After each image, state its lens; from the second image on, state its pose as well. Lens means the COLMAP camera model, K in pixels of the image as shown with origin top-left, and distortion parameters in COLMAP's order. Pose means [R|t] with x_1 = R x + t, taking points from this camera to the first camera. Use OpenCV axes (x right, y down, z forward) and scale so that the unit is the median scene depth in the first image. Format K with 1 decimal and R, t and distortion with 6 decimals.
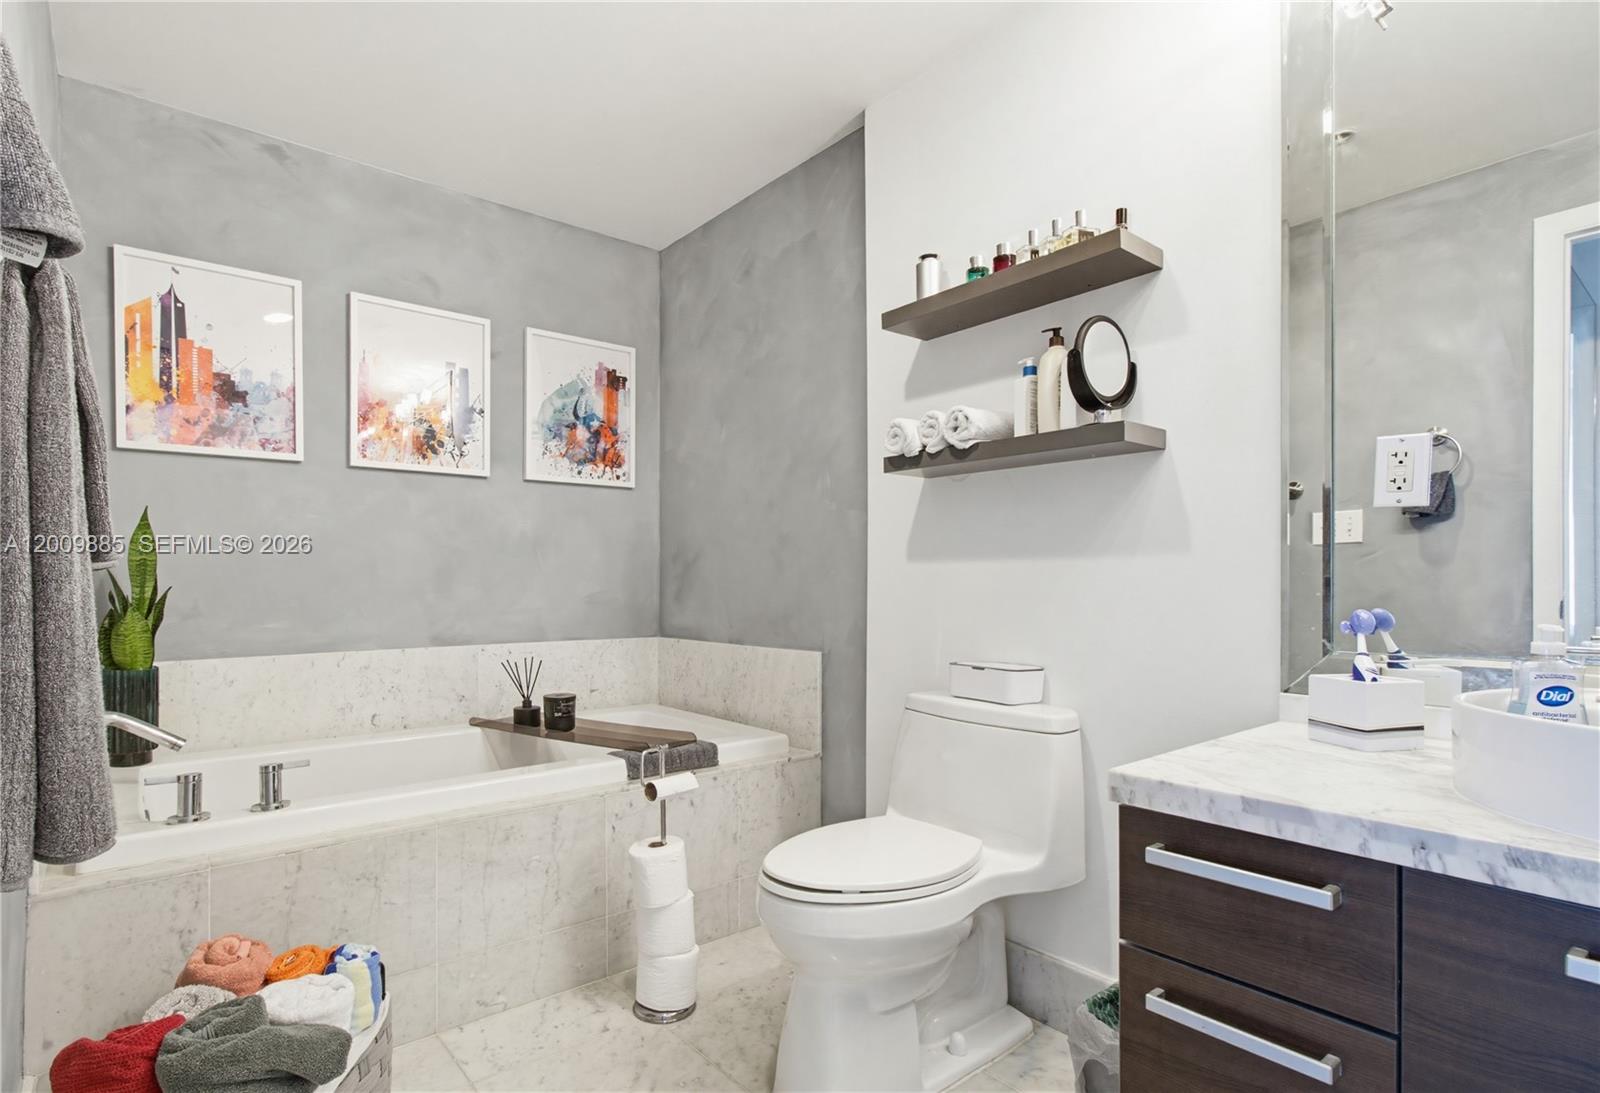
lens RADIAL K [[811.5, 0, 792.4], [0, 811.5, 588.2], [0, 0, 1]] dist [-0.012786, 0.002407]
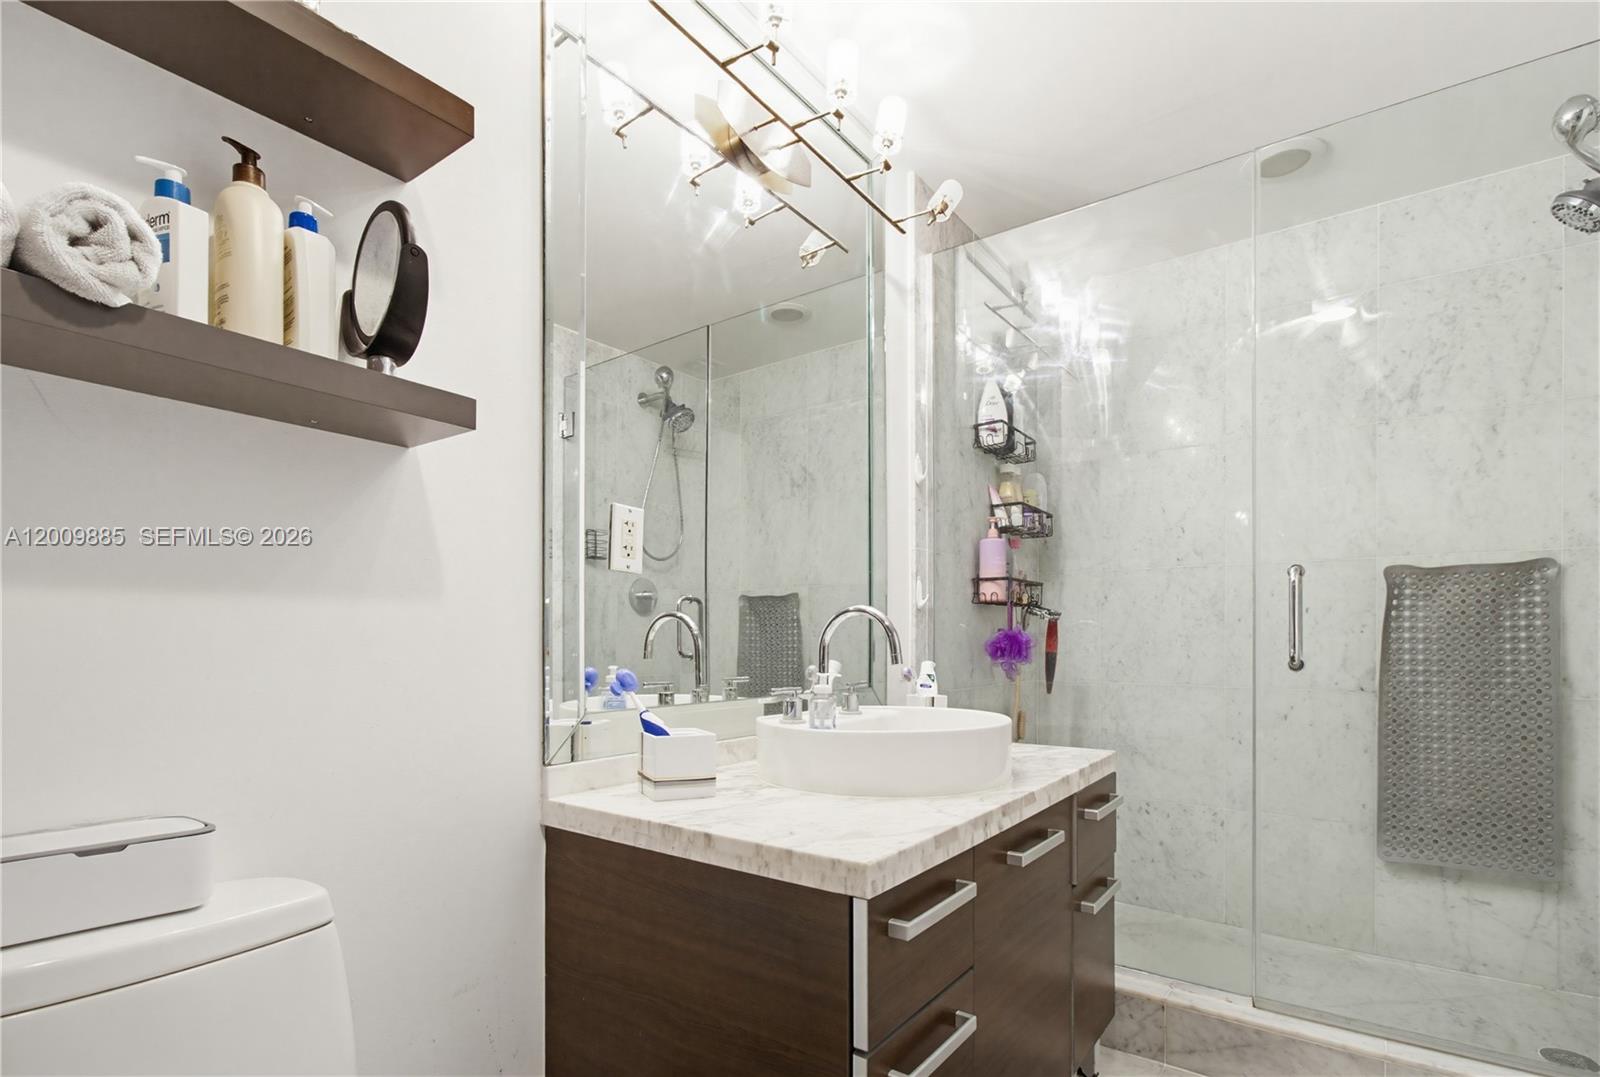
lens RADIAL K [[788.5, 0, 799.0], [0, 788.5, 639.0], [0, 0, 1]] dist [-0.002276, -0.000470]
pose [[-0.235499, 0.002827, 0.971870, -0.214873], [0.002173, 0.999995, -0.002382, -0.005594], [-0.971872, 0.001551, -0.235504, 0.677081]]
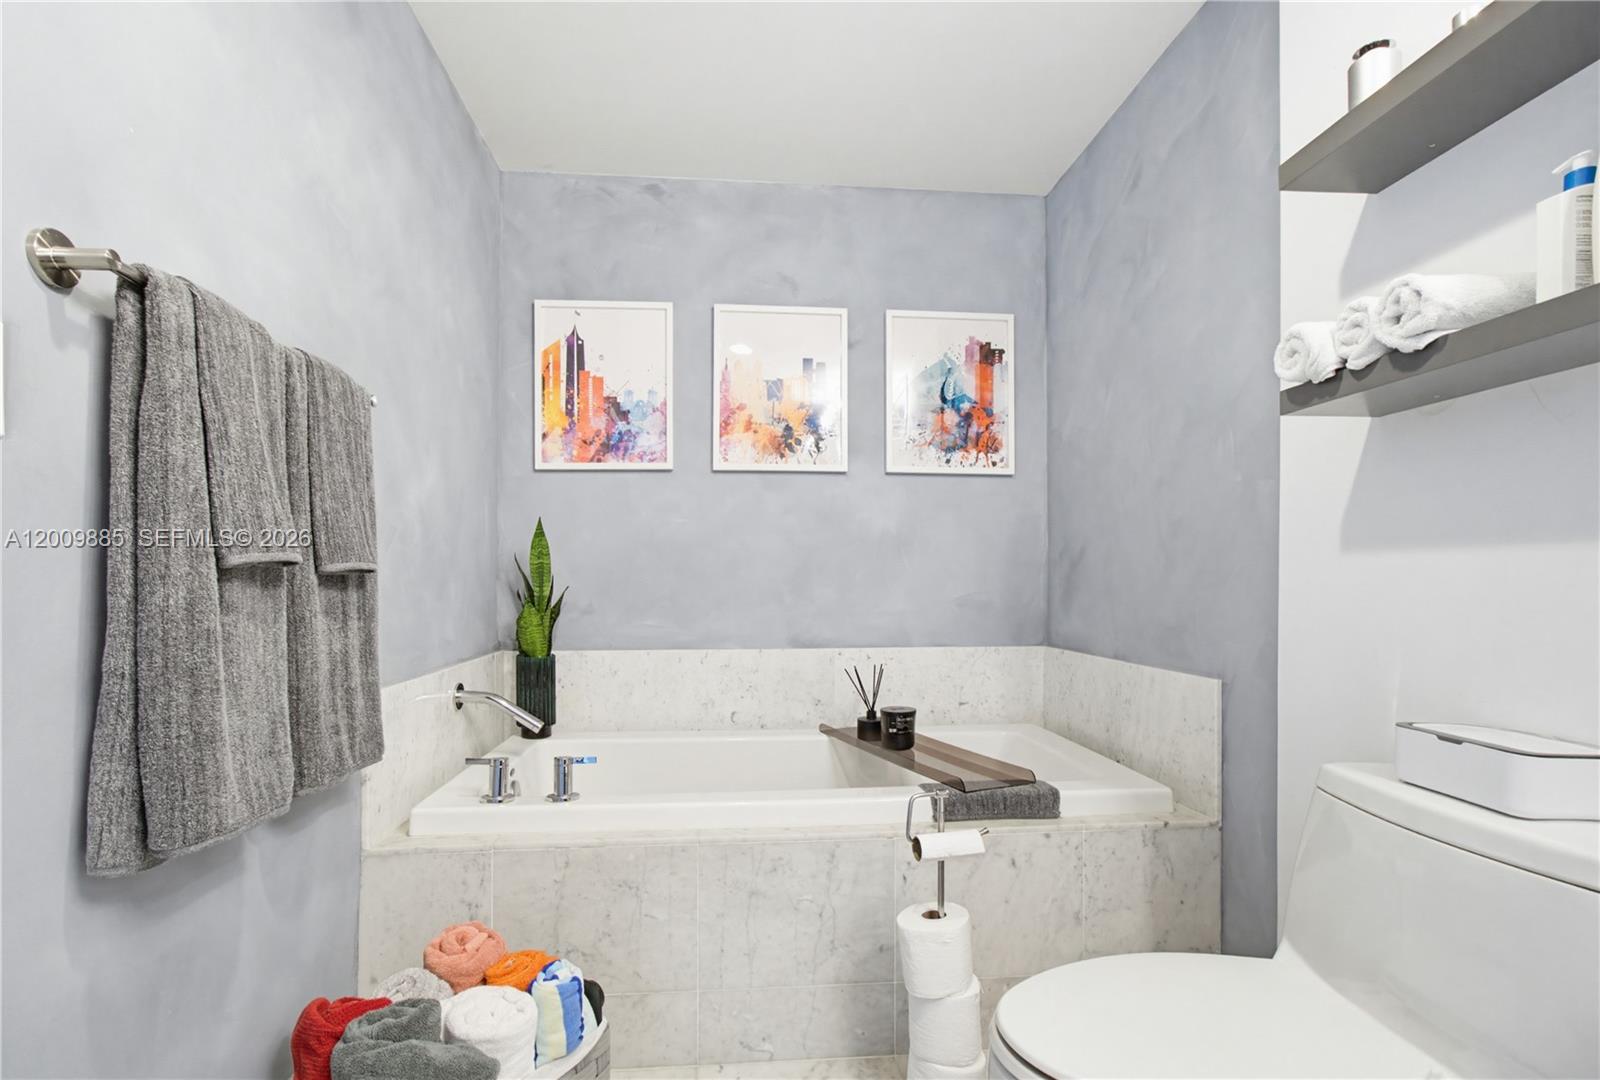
lens RADIAL K [[792.5, 0, 803.4], [0, 792.5, 582.6], [0, 0, 1]] dist [-0.045449, 0.048534]
pose [[0.826343, 0.001192, -0.563166, 0.149344], [-0.004842, 0.999976, -0.004987, -0.003586], [0.563147, 0.006848, 0.826329, 0.269747]]
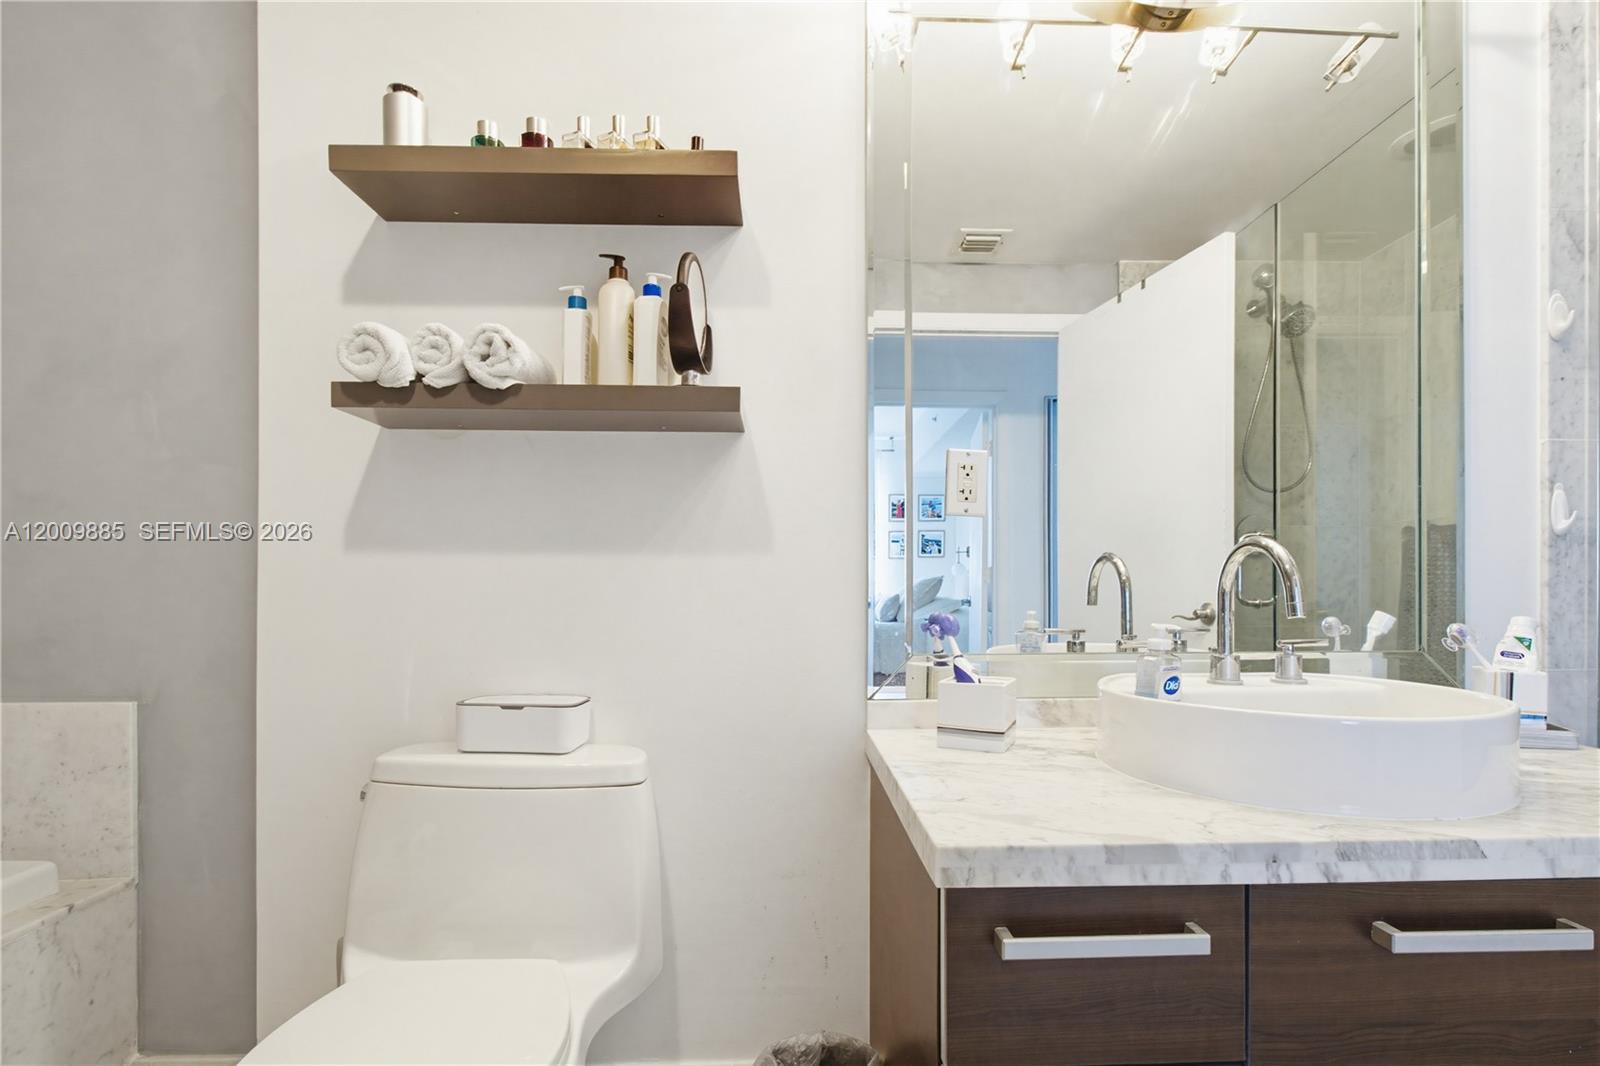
lens RADIAL K [[759.3, 0, 803.2], [0, 759.3, 587.3], [0, 0, 1]] dist [-0.004361, -0.000063]
pose [[0.617420, -0.001212, 0.786633, -0.117935], [0.001729, 0.999998, 0.000183, -0.004164], [-0.786632, 0.001246, 0.617421, 0.359940]]
